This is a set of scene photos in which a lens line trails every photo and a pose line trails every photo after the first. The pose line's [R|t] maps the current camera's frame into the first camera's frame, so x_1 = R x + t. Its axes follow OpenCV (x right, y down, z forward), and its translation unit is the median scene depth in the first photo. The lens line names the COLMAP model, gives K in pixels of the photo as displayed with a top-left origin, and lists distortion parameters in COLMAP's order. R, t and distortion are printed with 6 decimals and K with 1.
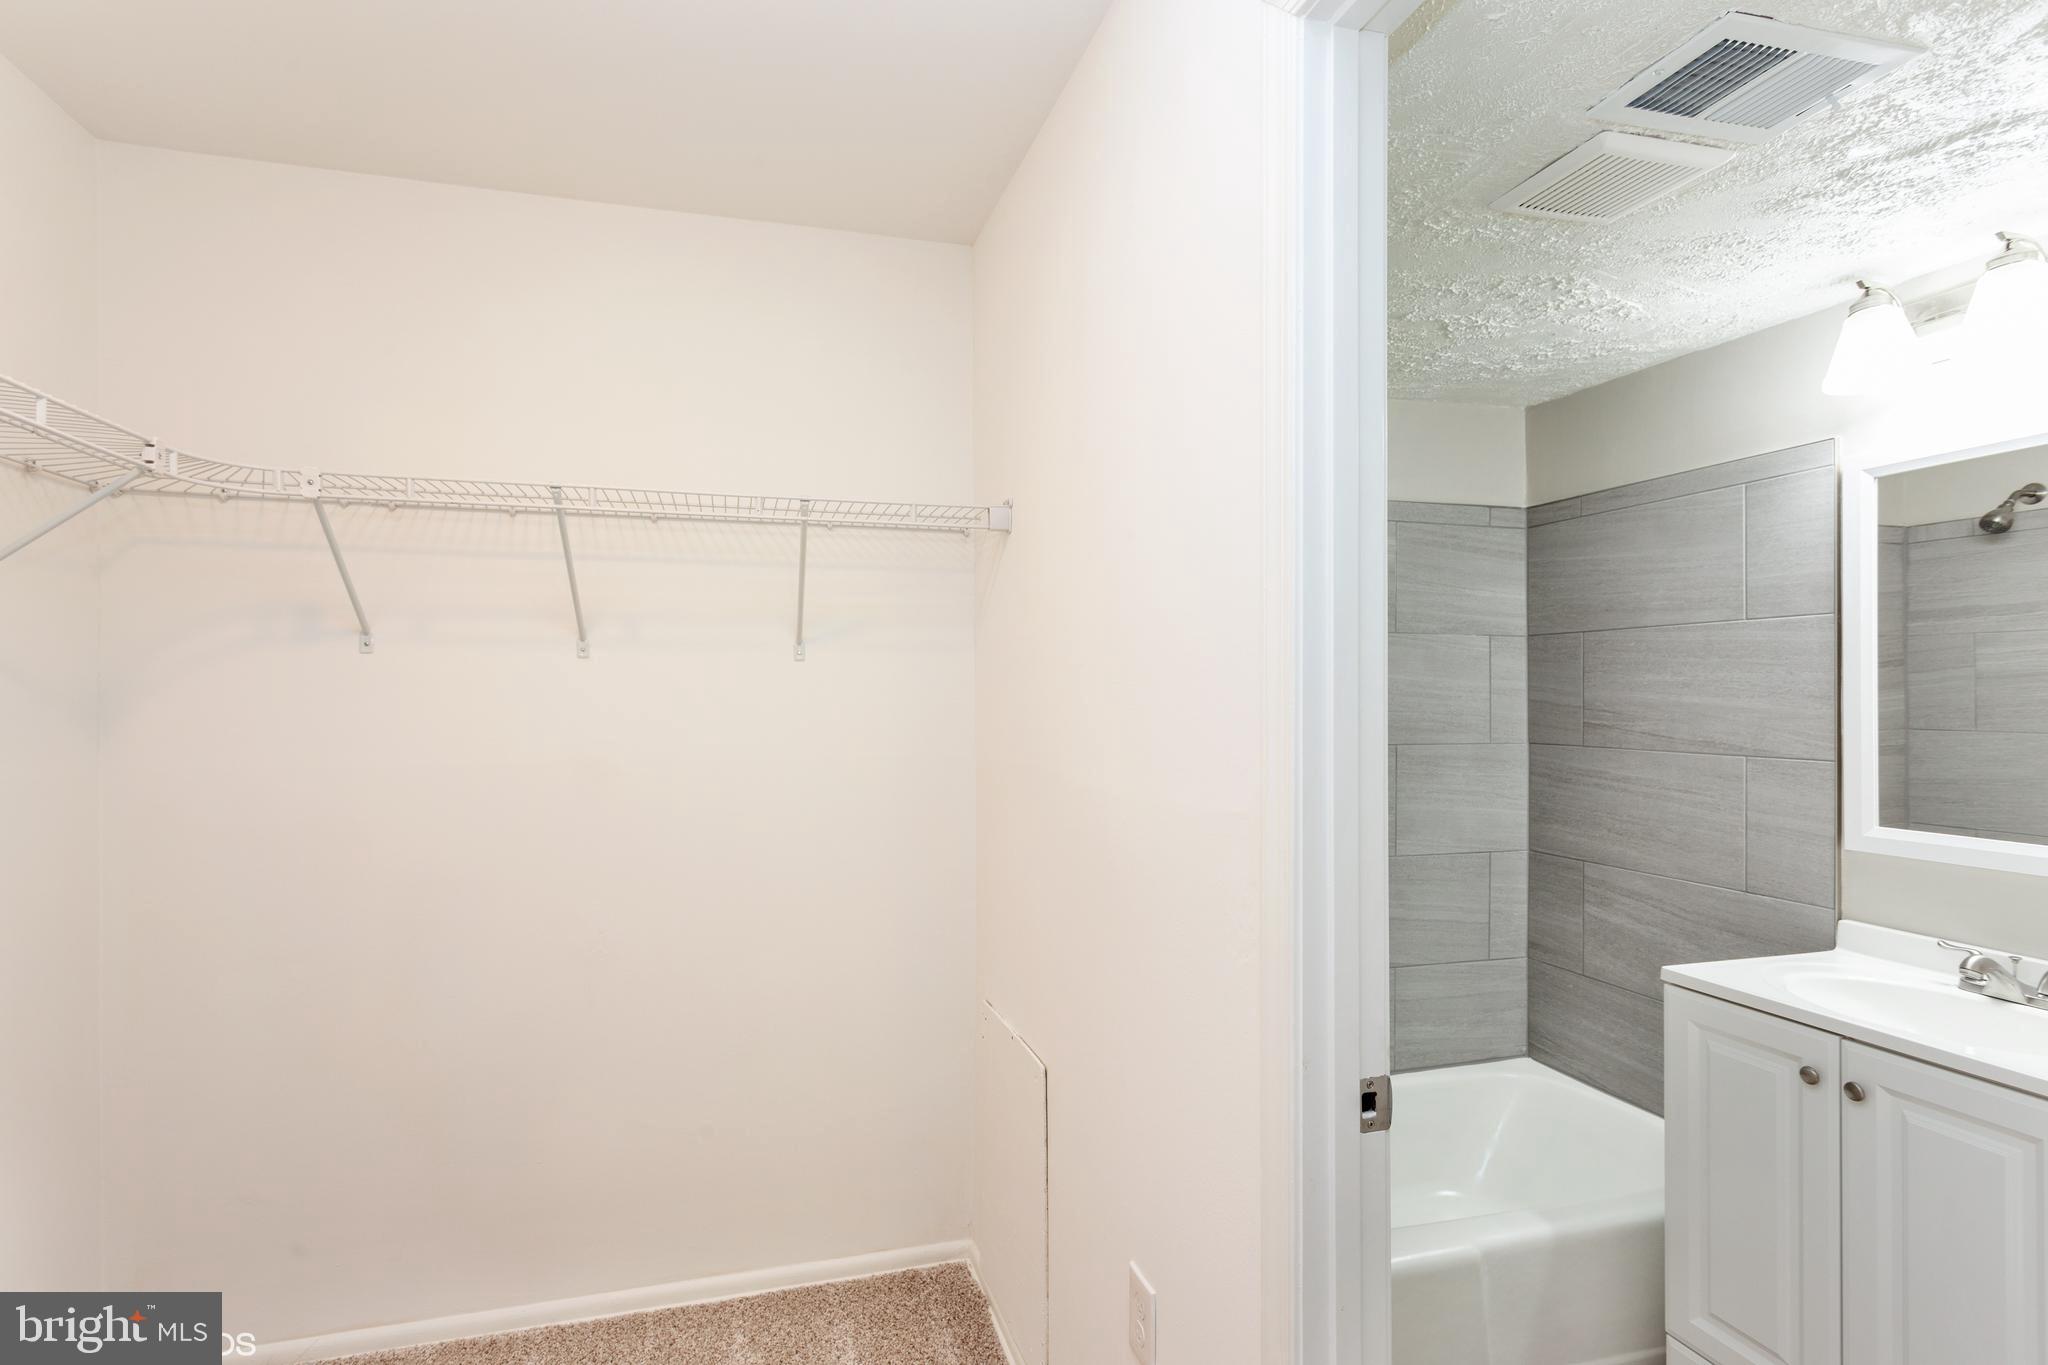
lens RADIAL K [[981.6, 0, 994.2], [0, 981.6, 704.8], [0, 0, 1]] dist [-0.003036, 0.002811]
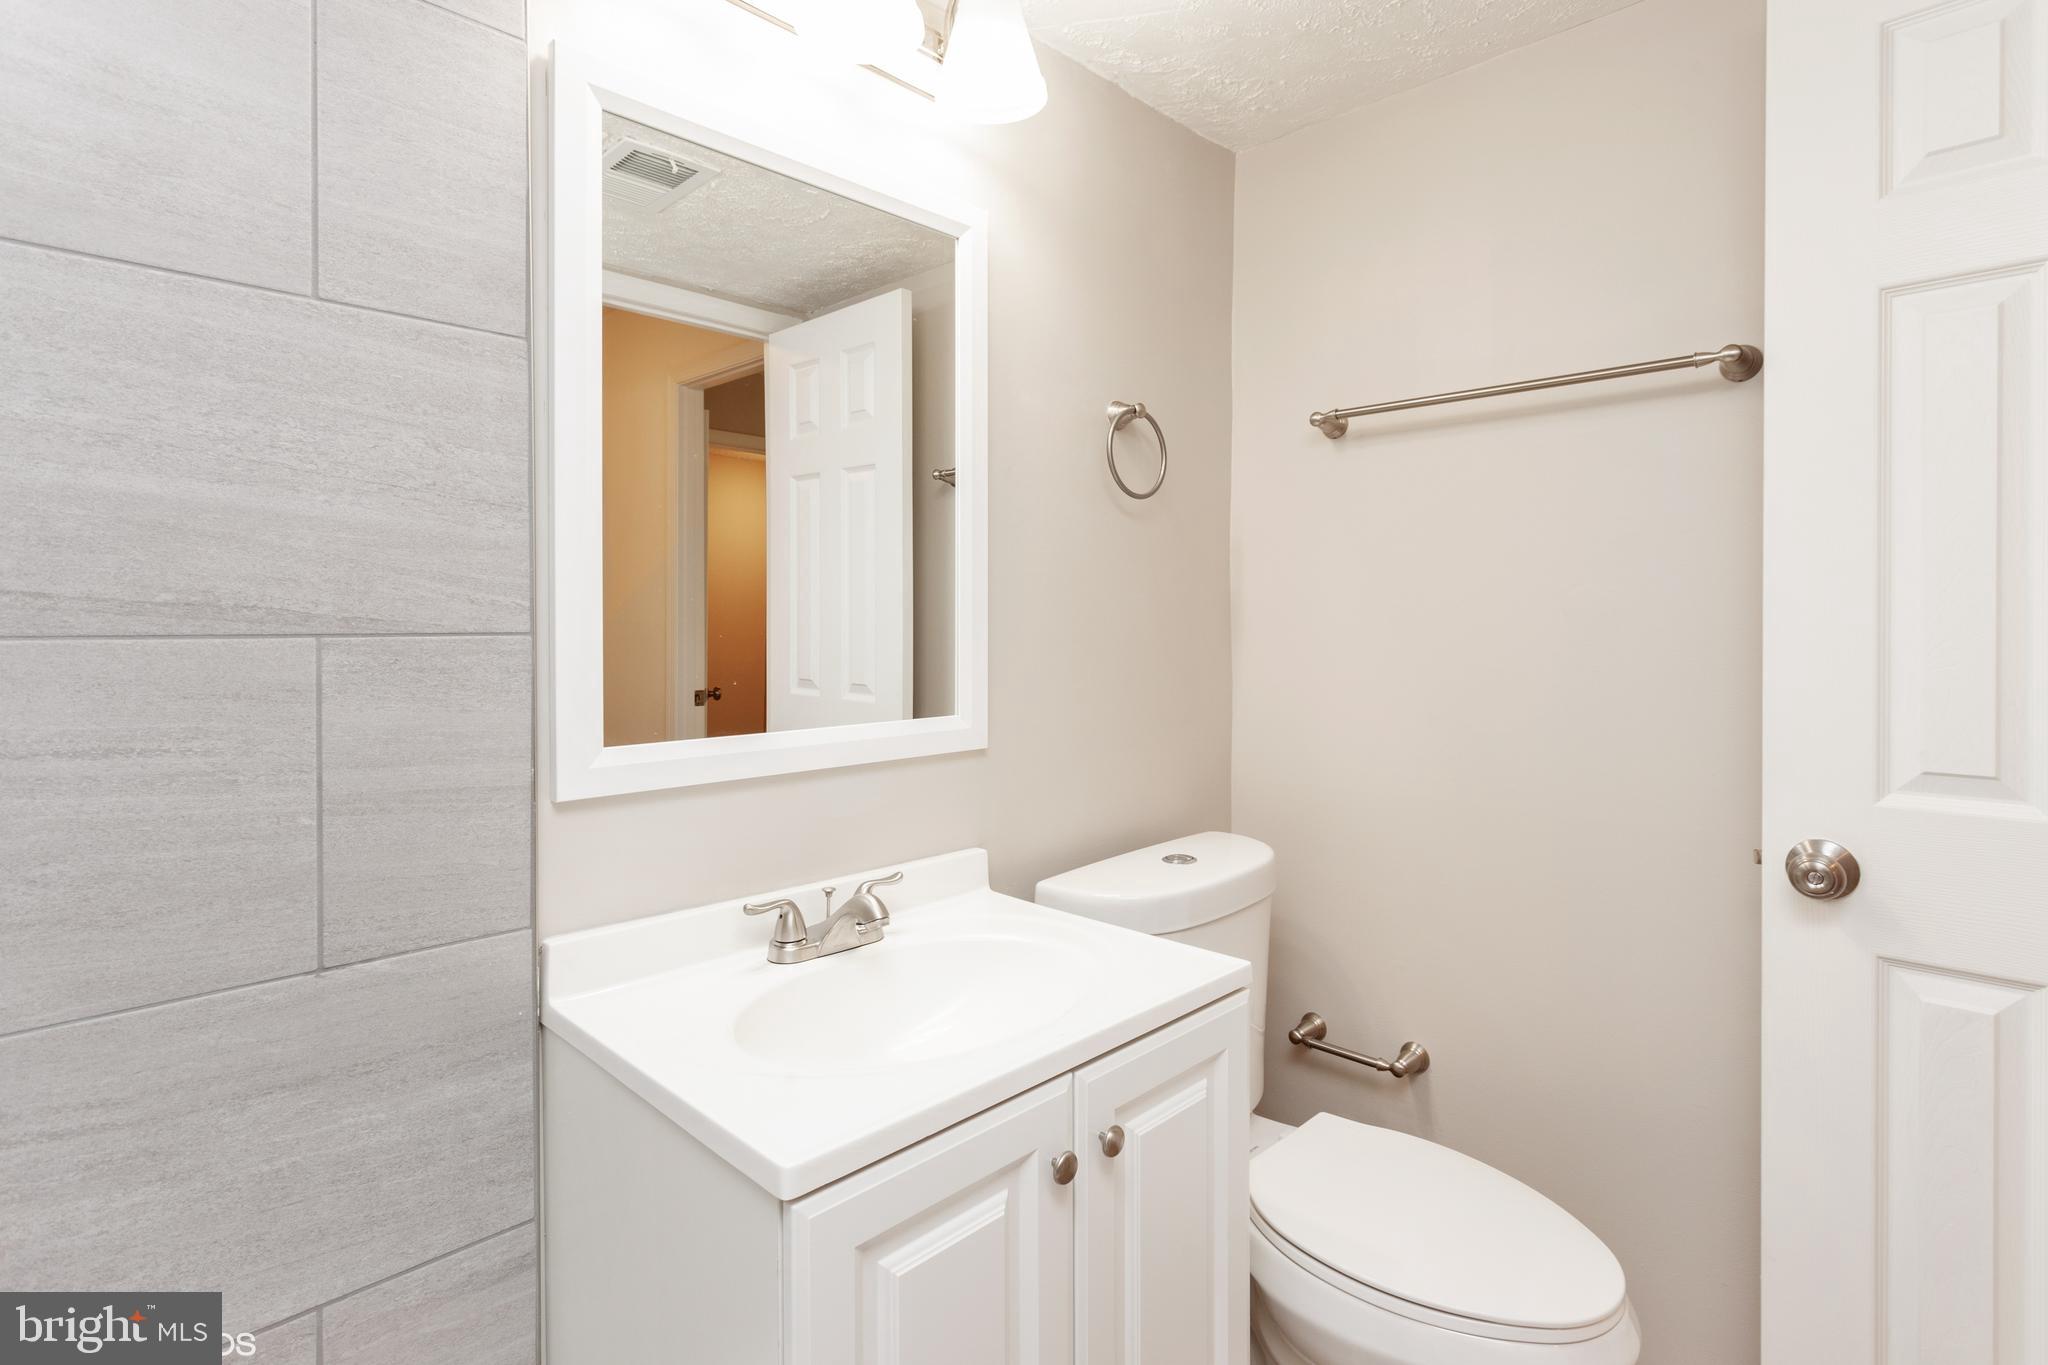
lens RADIAL K [[981.6, 0, 1050.3], [0, 981.6, 641.6], [0, 0, 1]] dist [-0.003036, 0.002811]
pose [[-0.494964, -0.006151, 0.868892, 0.266241], [0.016300, 0.999733, 0.016362, 0.053084], [-0.868761, 0.022262, -0.494731, 0.943381]]
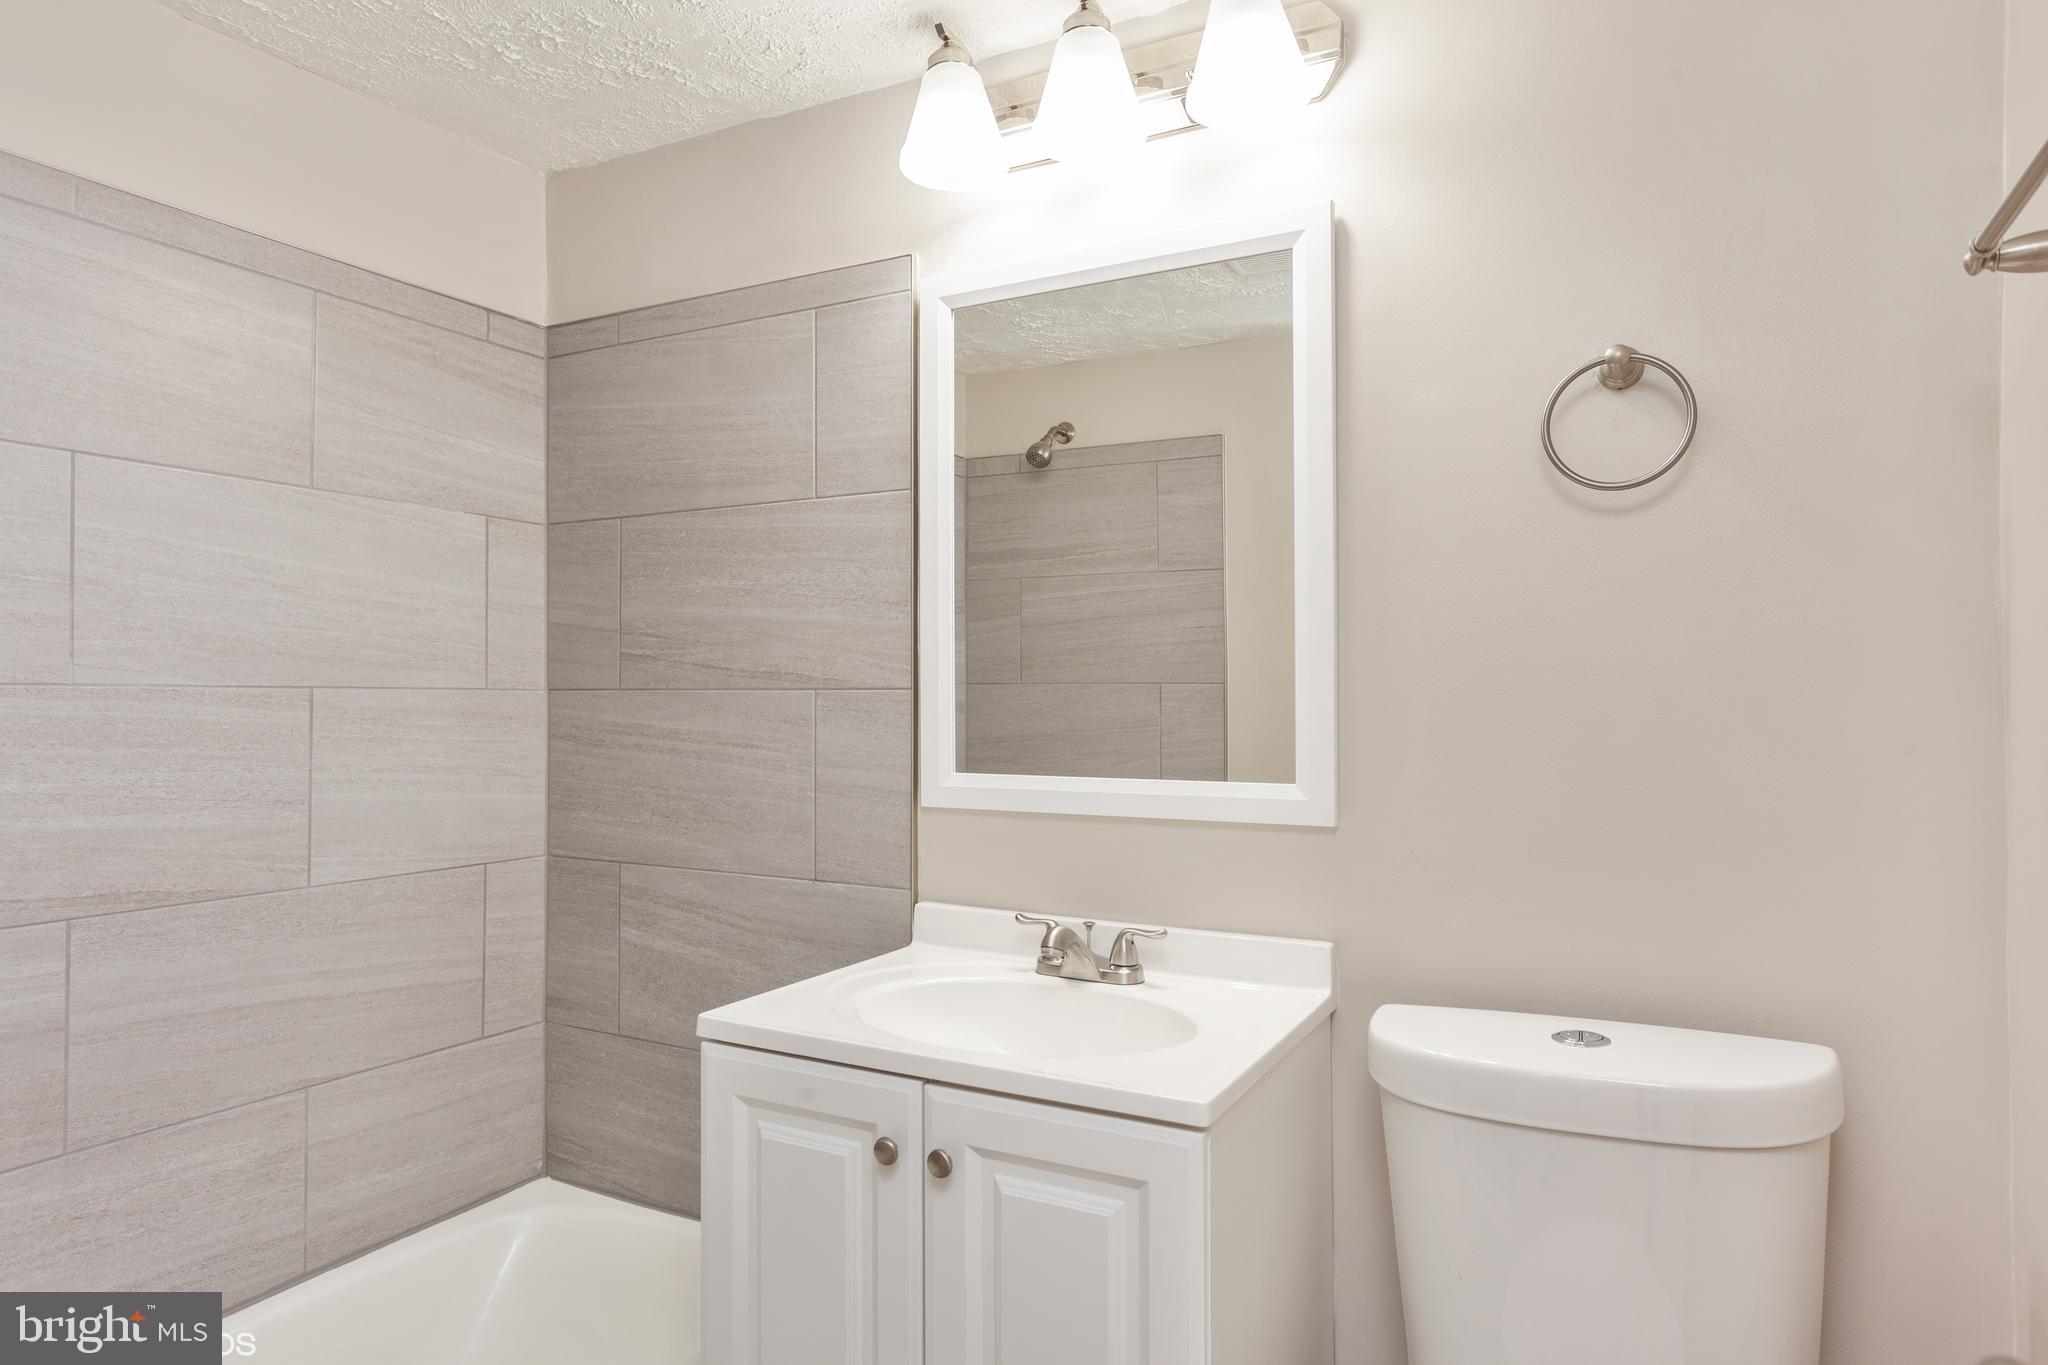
lens RADIAL K [[1156.8, 0, 1026.0], [0, 1156.8, 699.9], [0, 0, 1]] dist [0.005820, 0.000791]
pose [[0.682422, 0.010270, 0.730887, 0.257281], [-0.000259, 0.999905, -0.013809, 0.071908], [-0.730959, 0.009234, 0.682359, 0.315317]]
